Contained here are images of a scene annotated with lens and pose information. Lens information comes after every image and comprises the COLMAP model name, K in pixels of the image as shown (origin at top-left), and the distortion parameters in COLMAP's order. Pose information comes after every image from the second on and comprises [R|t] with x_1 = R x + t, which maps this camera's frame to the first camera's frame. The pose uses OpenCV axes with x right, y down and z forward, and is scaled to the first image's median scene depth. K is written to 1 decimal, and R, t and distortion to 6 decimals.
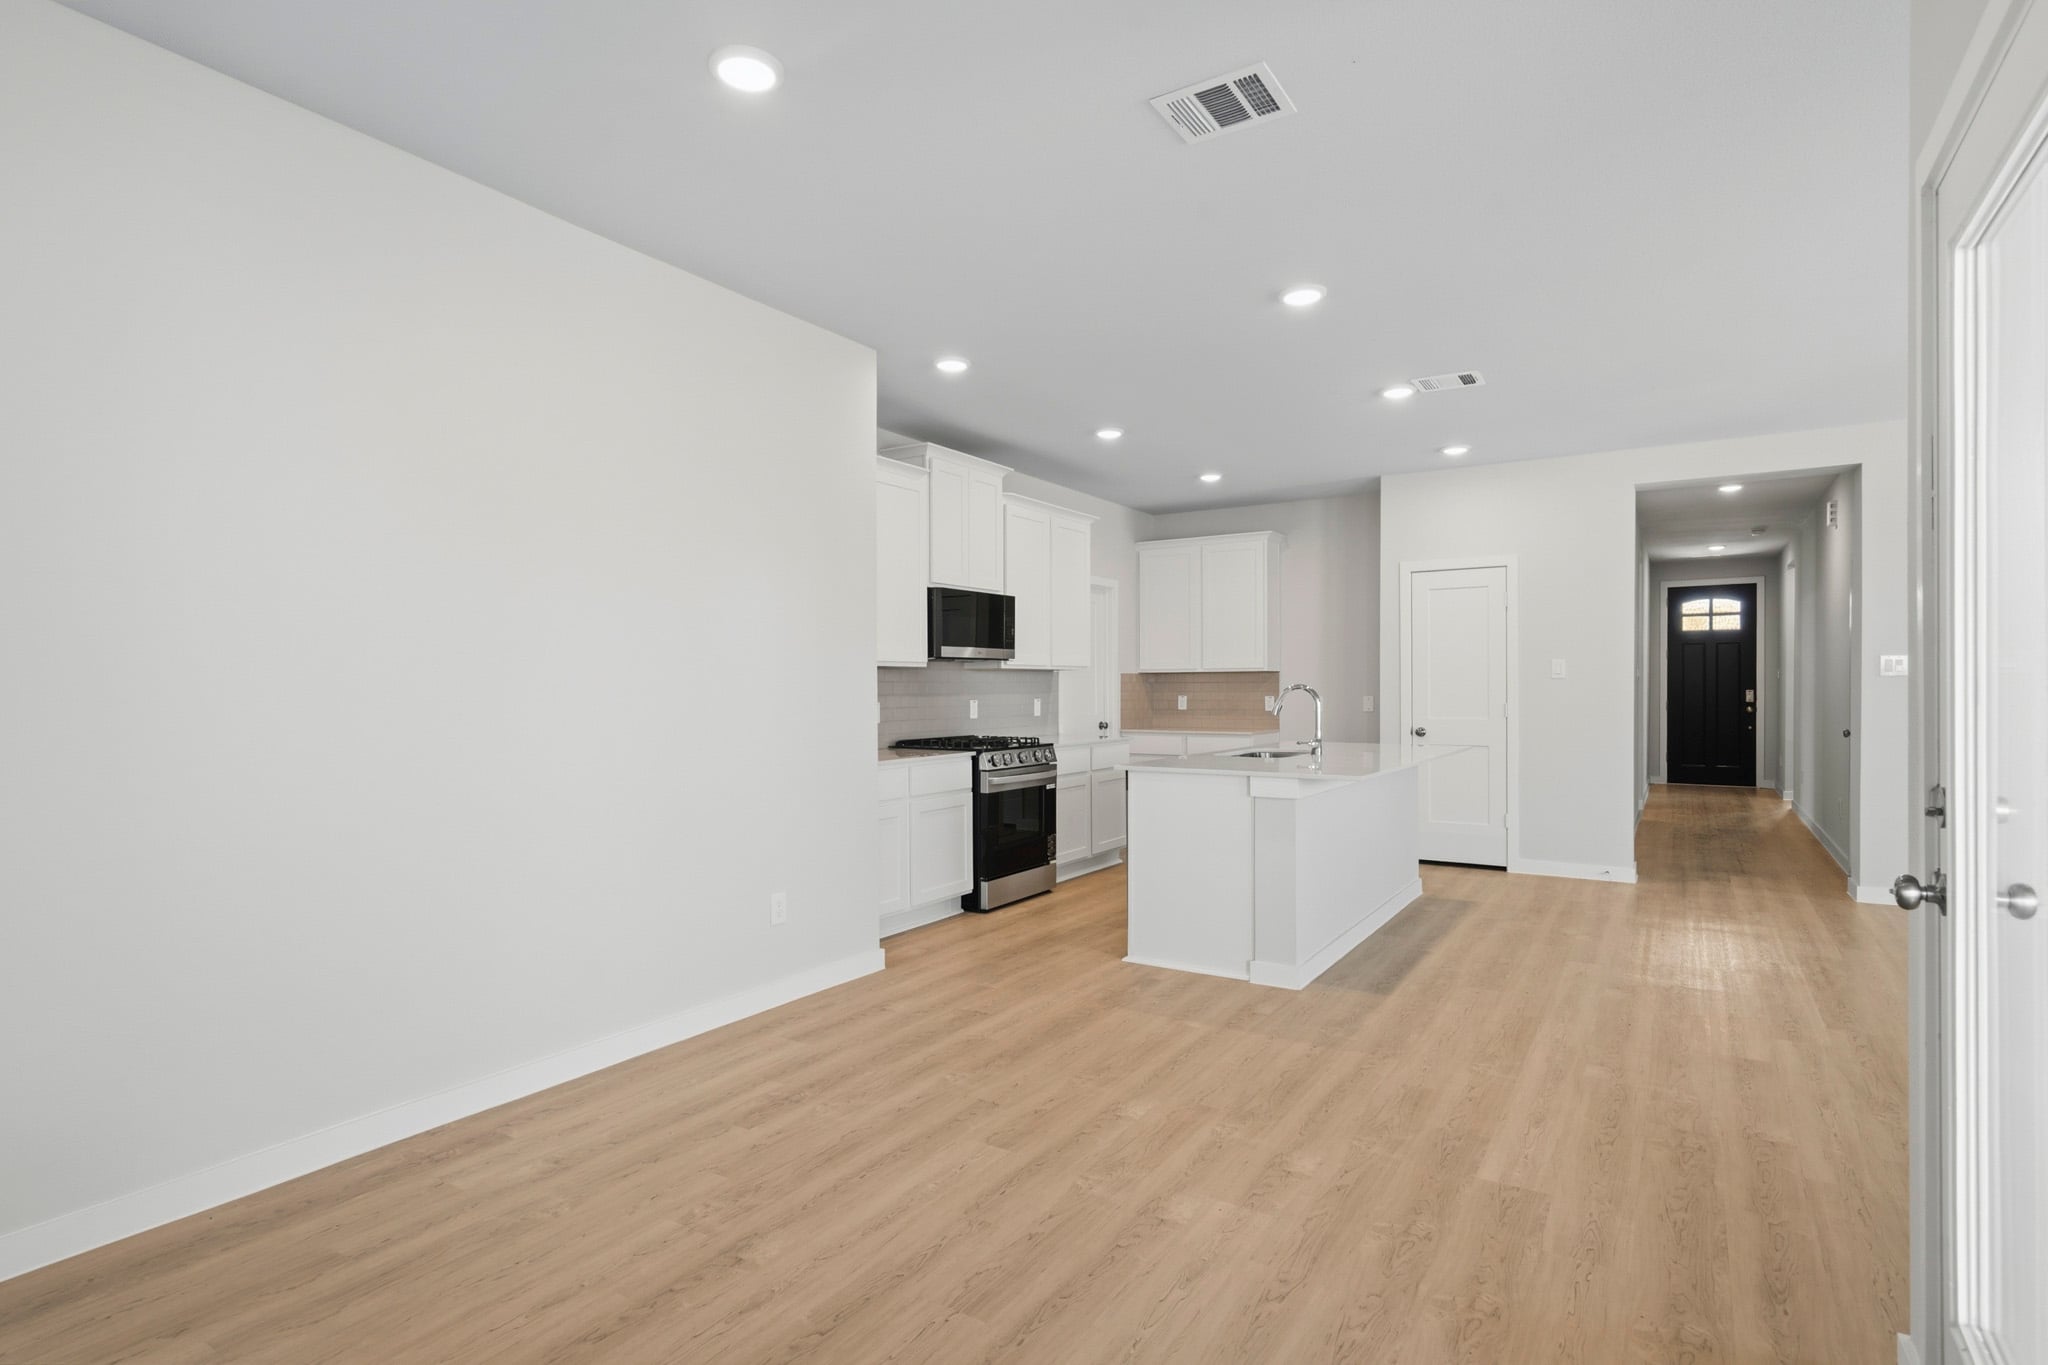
lens RADIAL K [[1035.8, 0, 1041.6], [0, 1035.8, 682.2], [0, 0, 1]] dist [0.004690, 0.000609]
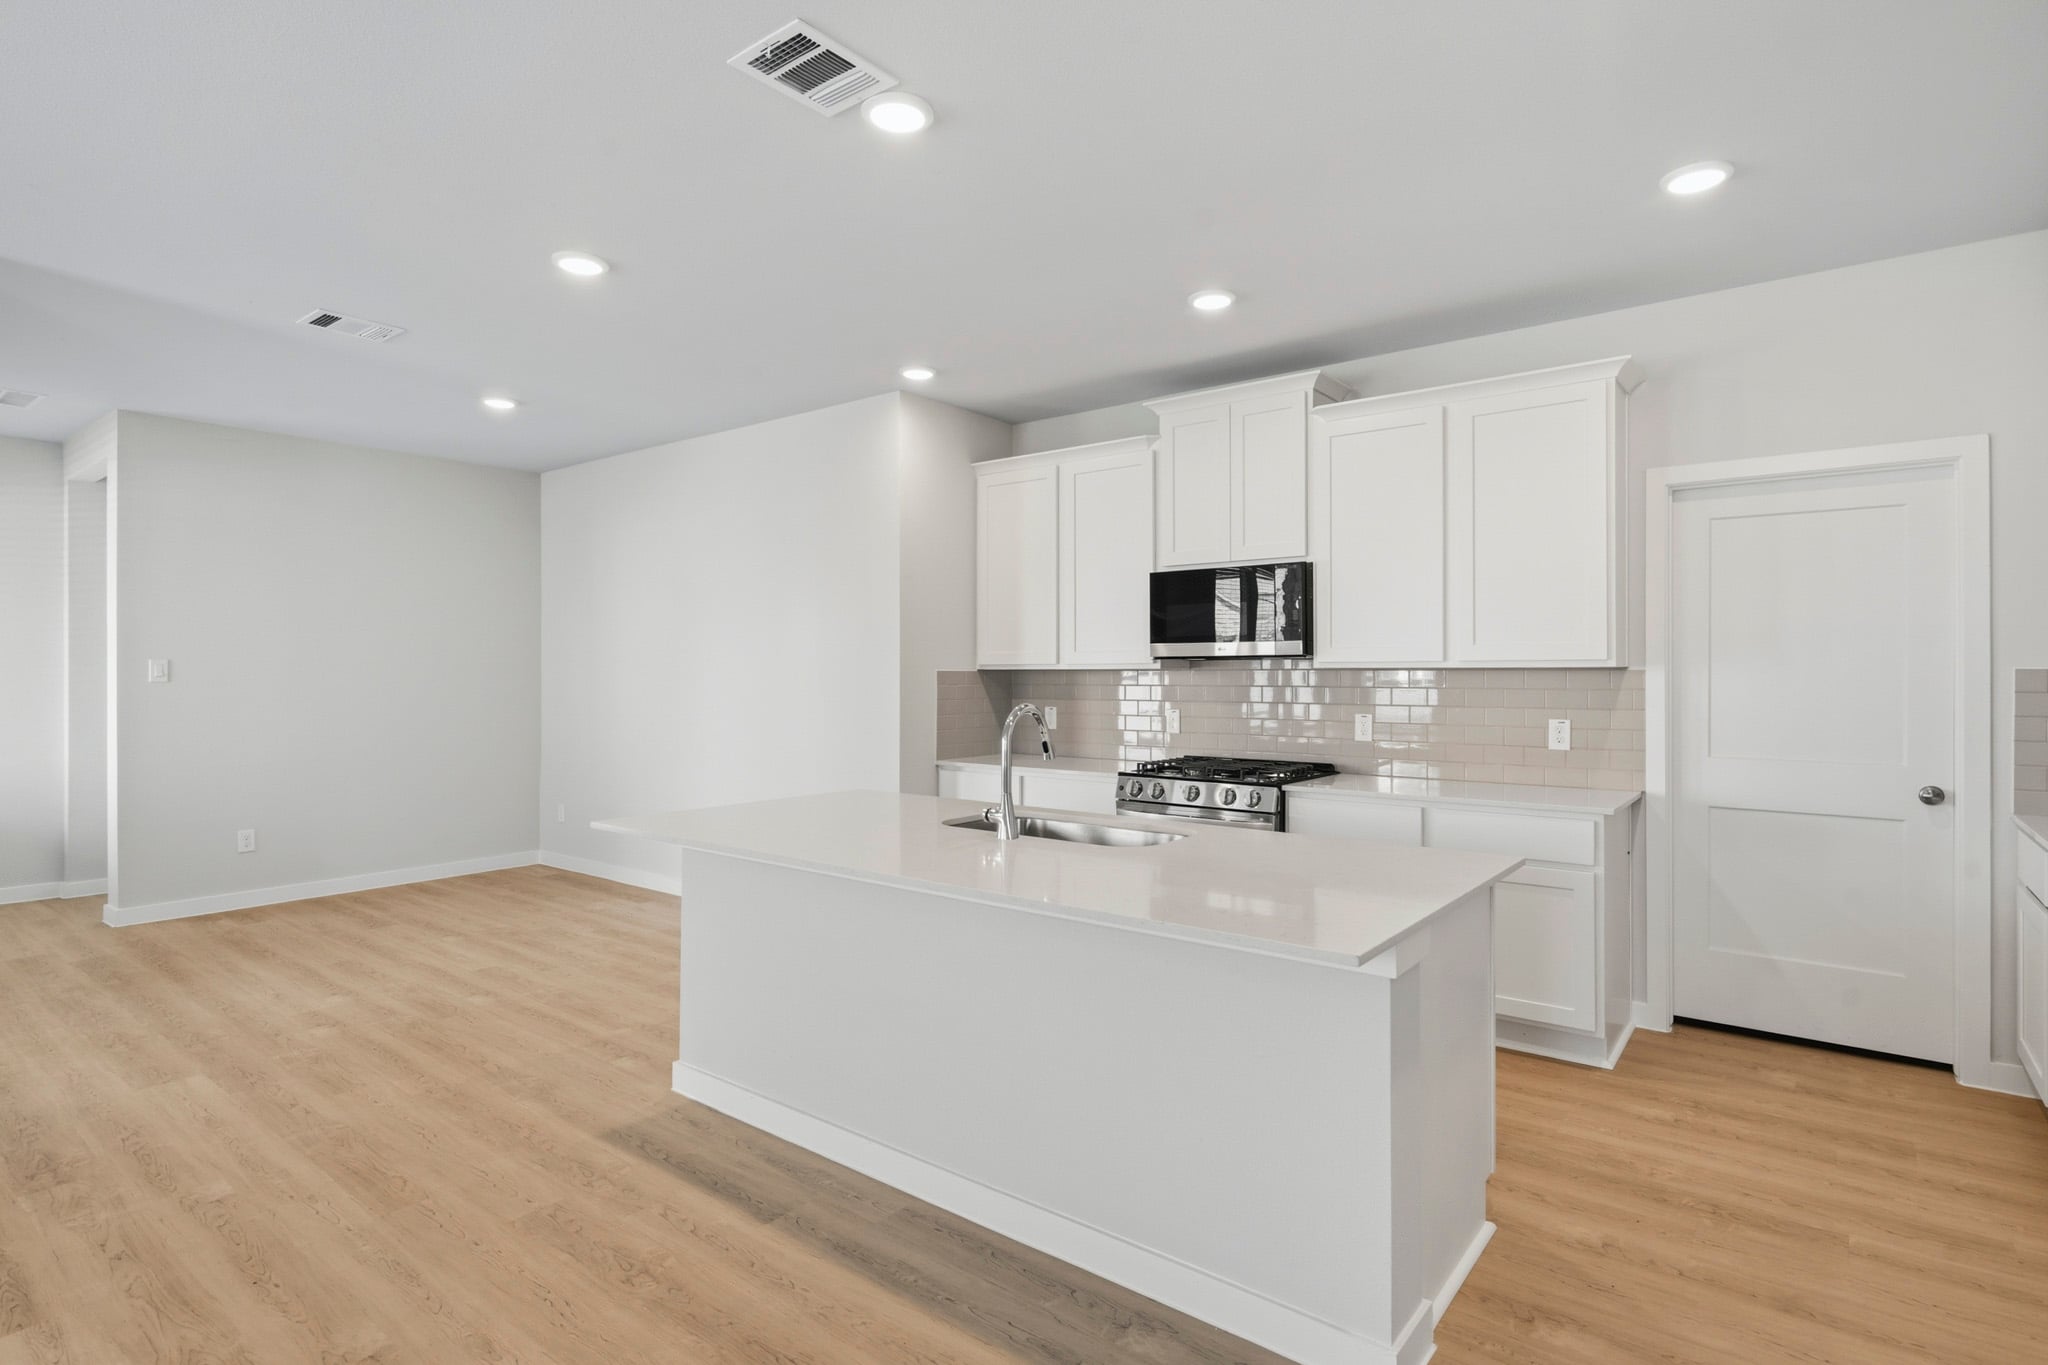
lens RADIAL K [[1028.3, 0, 1030.4], [0, 1028.3, 669.4], [0, 0, 1]] dist [0.001770, -0.000206]
pose [[-0.106134, -0.000323, -0.994352, 1.126875], [0.004345, 0.999990, -0.000789, -0.022408], [0.994342, -0.004404, -0.106132, 1.532185]]
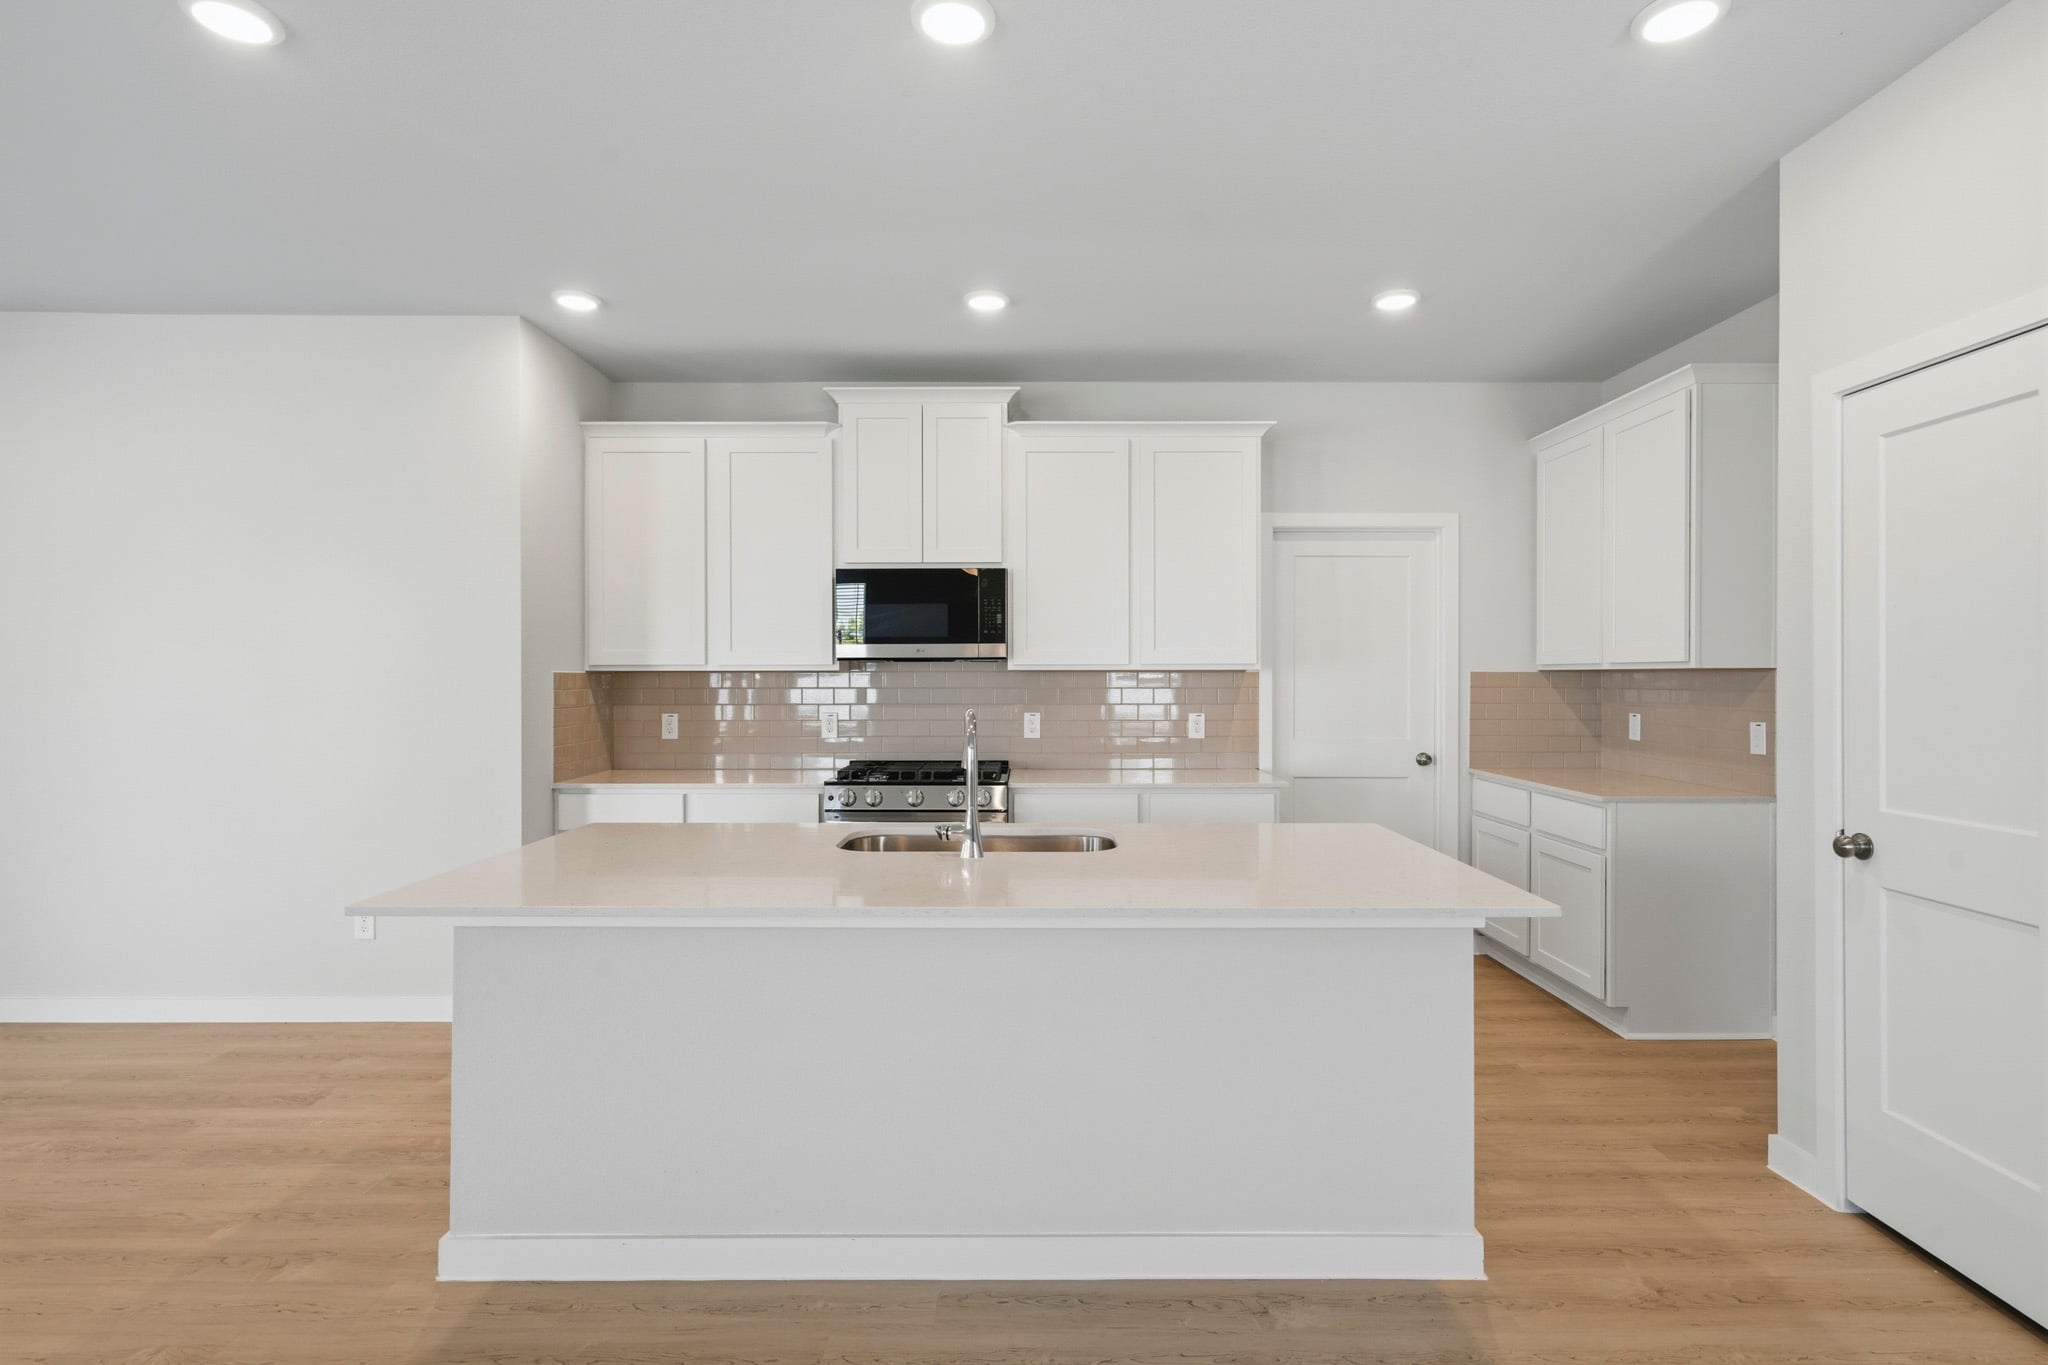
lens RADIAL K [[1017.3, 0, 1034.1], [0, 1017.3, 674.5], [0, 0, 1]] dist [0.001013, 0.001355]
pose [[0.528497, 0.003753, -0.848927, 0.978745], [0.002437, 0.999979, 0.005938, -0.025354], [0.848932, -0.005207, 0.528477, 1.113098]]
